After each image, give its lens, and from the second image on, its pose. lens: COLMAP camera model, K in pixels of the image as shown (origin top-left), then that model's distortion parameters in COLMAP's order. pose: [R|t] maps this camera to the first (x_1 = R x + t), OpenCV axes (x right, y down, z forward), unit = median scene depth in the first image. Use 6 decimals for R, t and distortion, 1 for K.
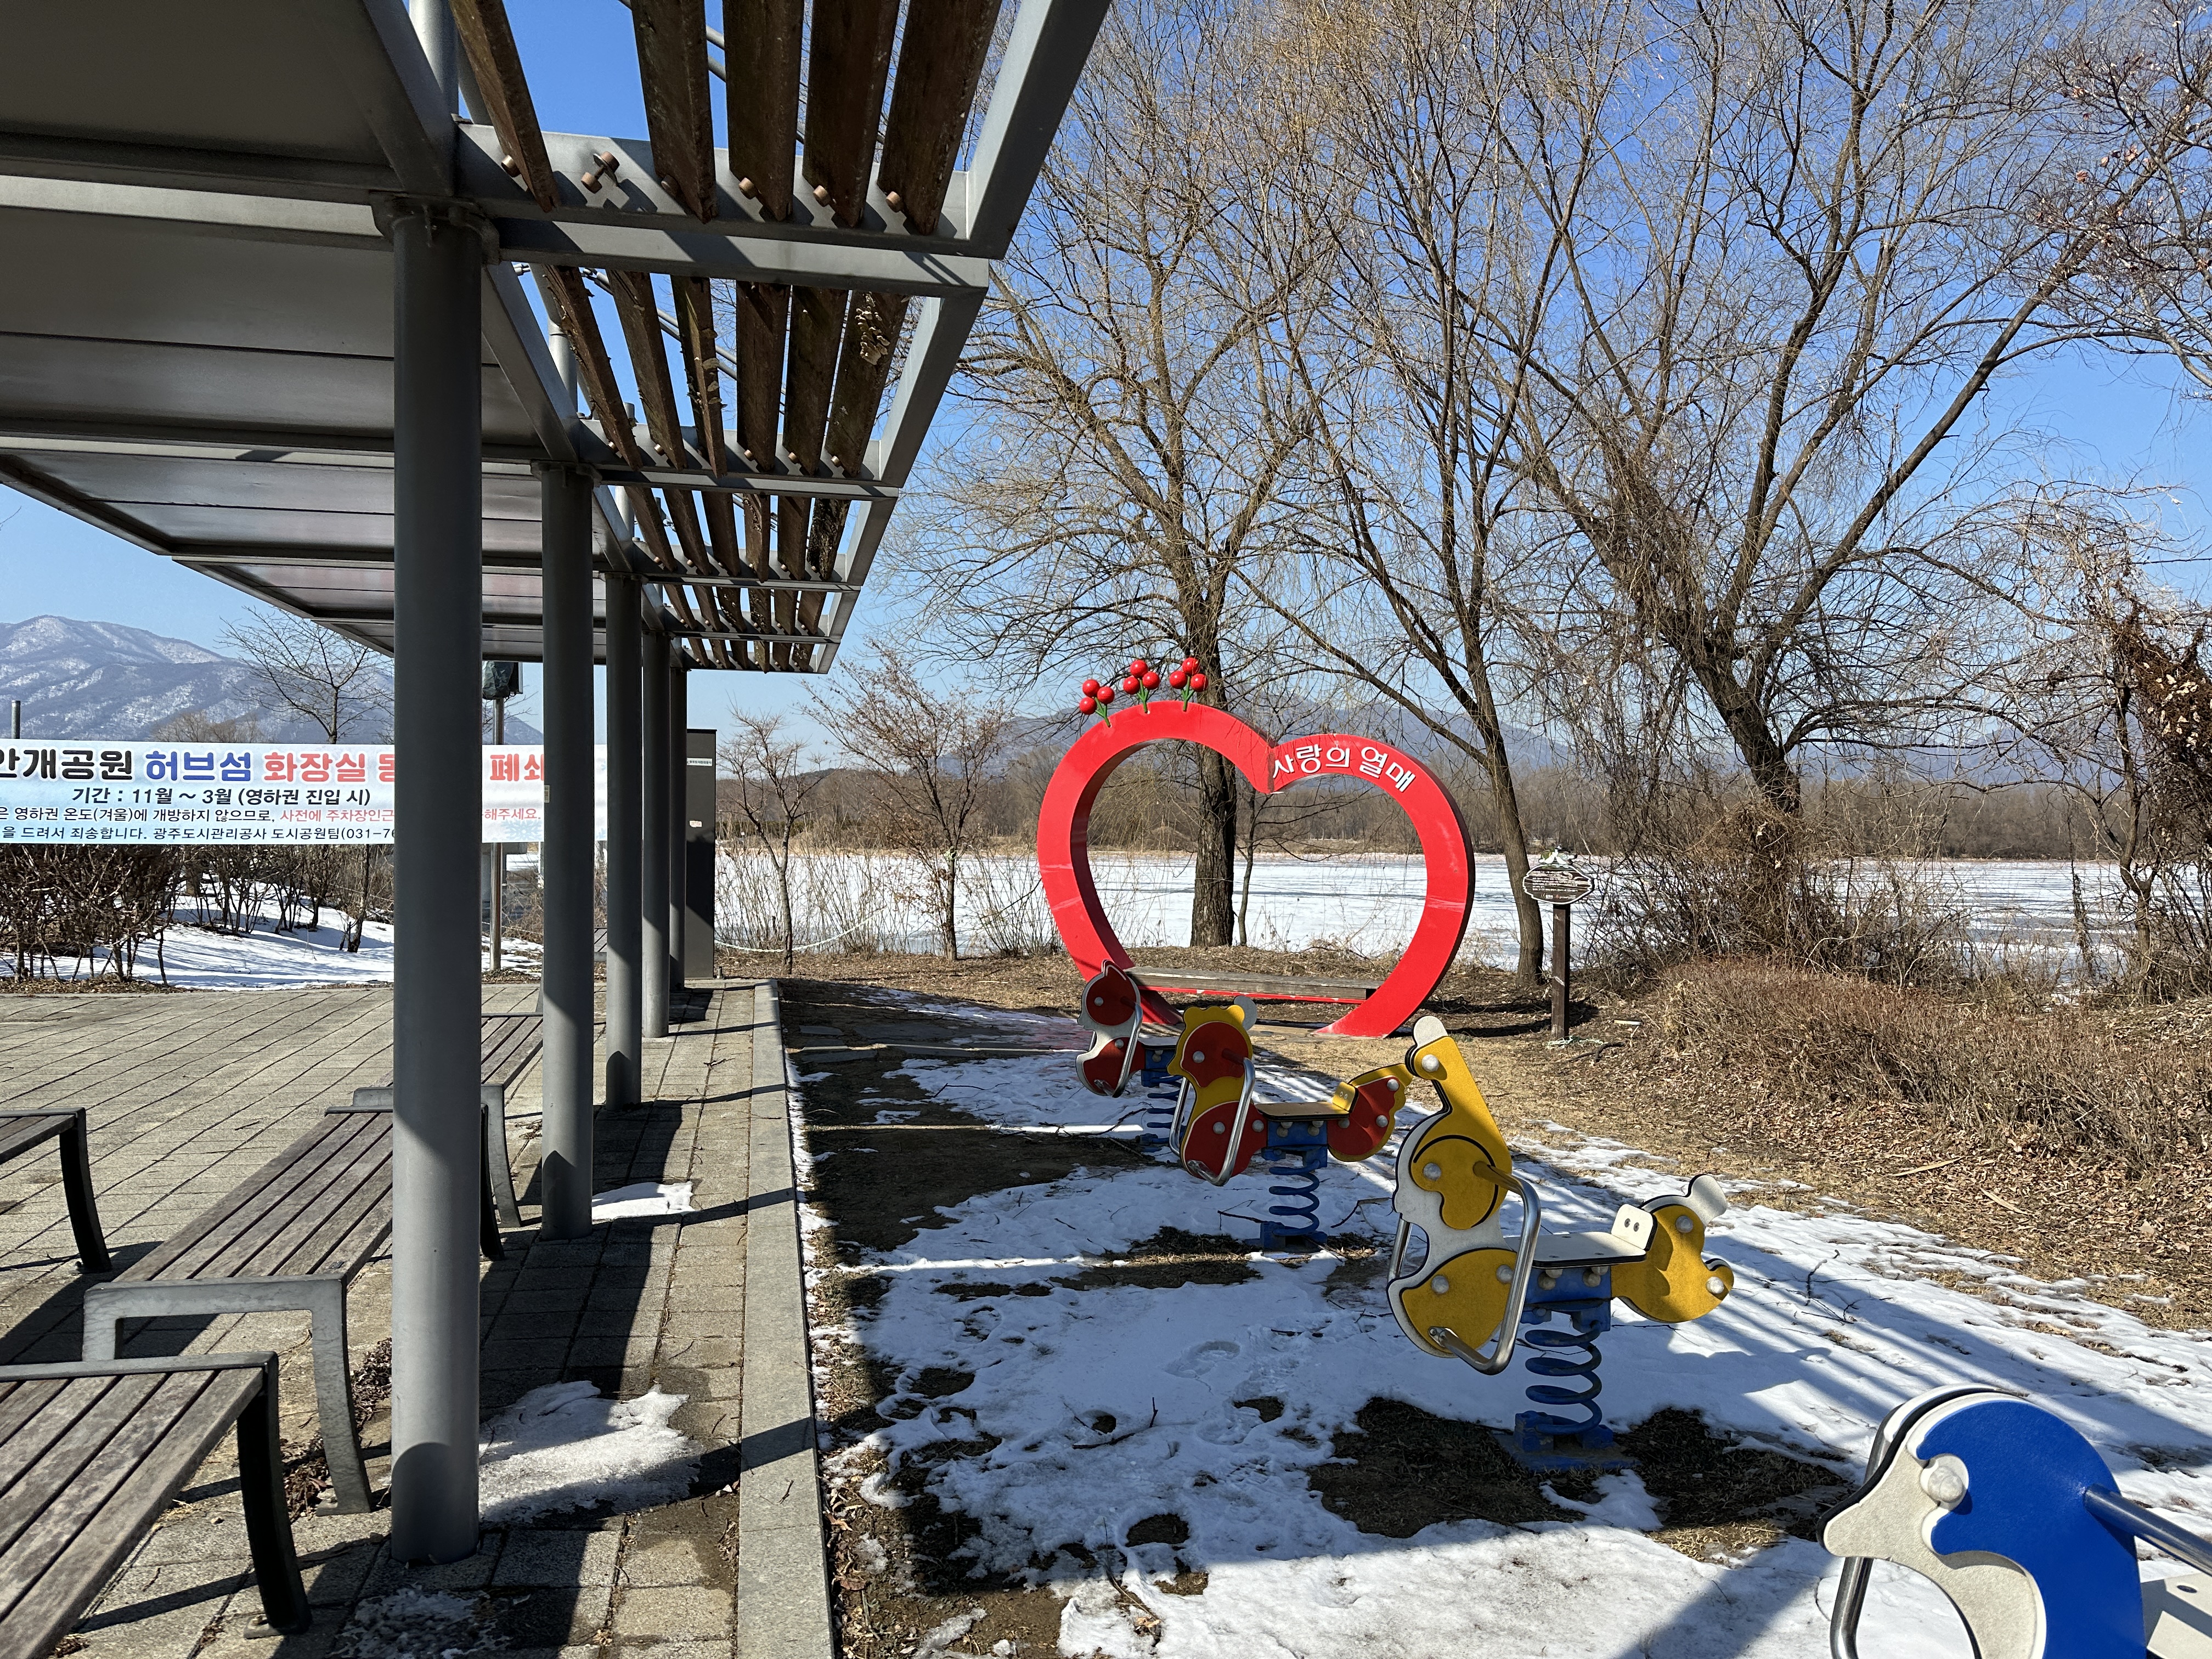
lens RADIAL K [[1573.5, 0, 1106.0], [0, 1573.5, 829.5], [0, 0, 1]] dist [-0.003257, -0.000762]
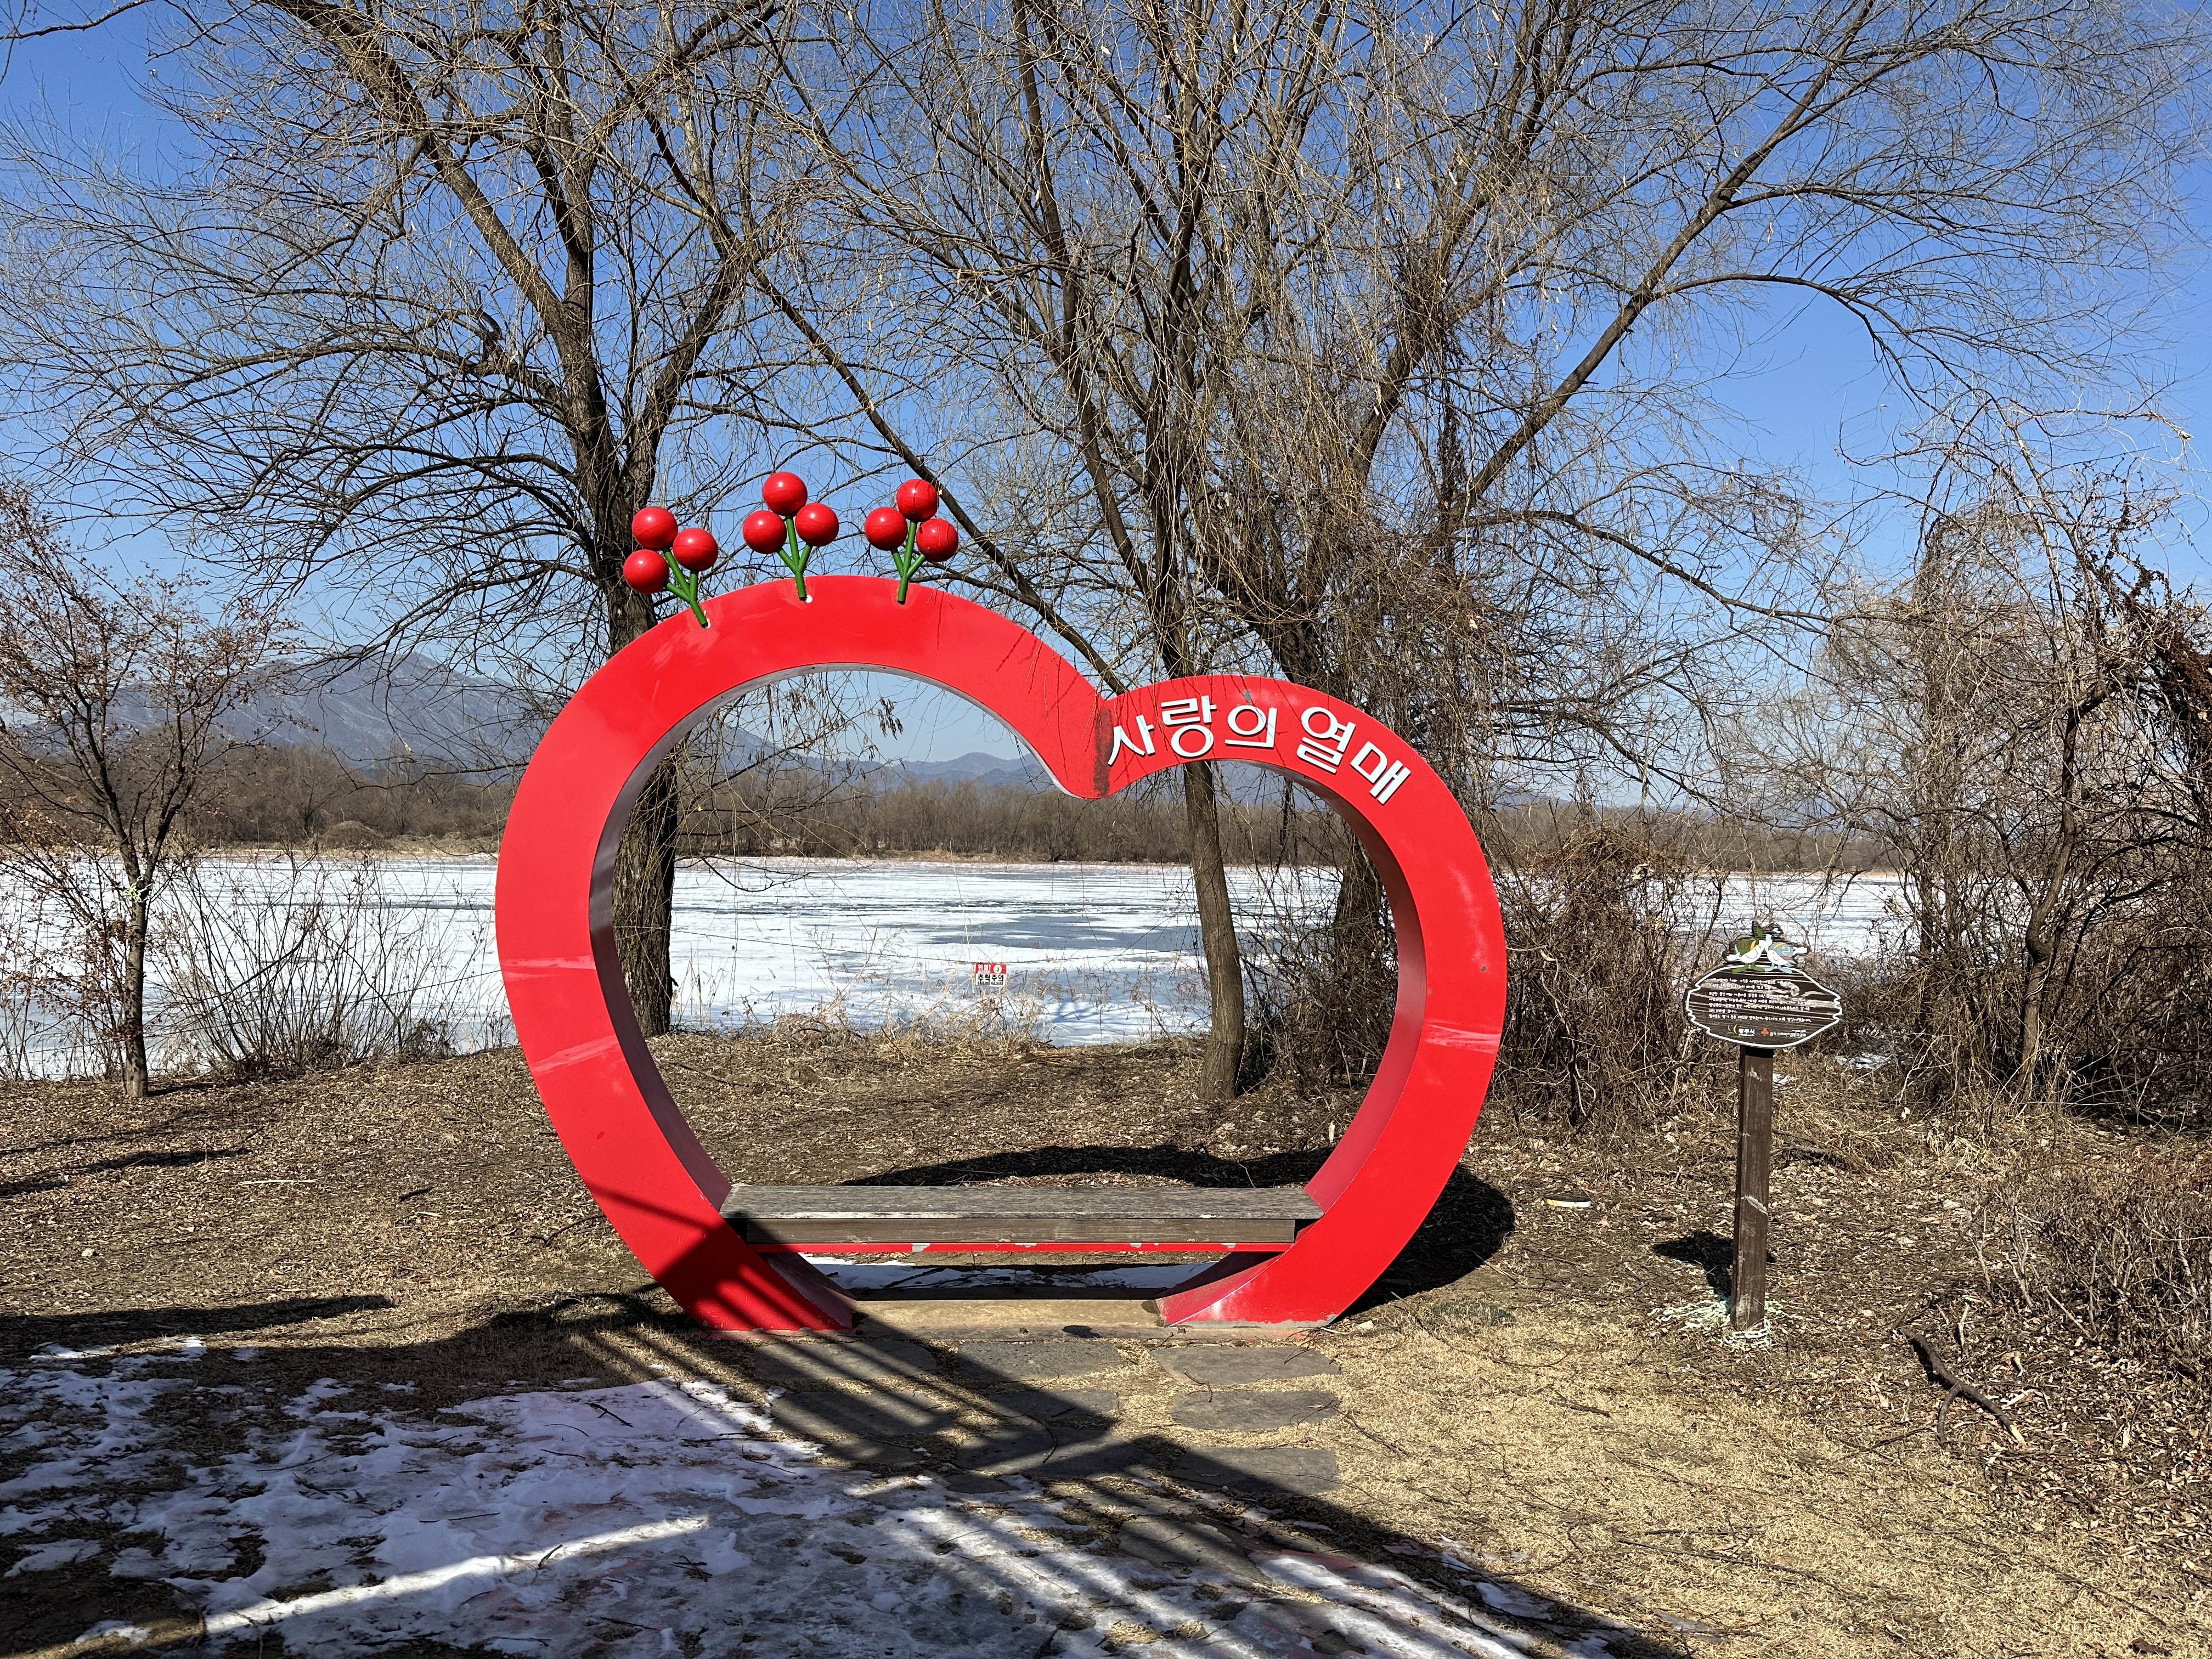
lens RADIAL K [[1522.4, 0, 1106.0], [0, 1522.4, 829.5], [0, 0, 1]] dist [0.010429, 0.001774]
pose [[0.868342, 0.016004, 0.495707, -0.092300], [-0.016991, 0.999852, -0.002516, -0.011189], [-0.495674, -0.006238, 0.868486, 0.525078]]
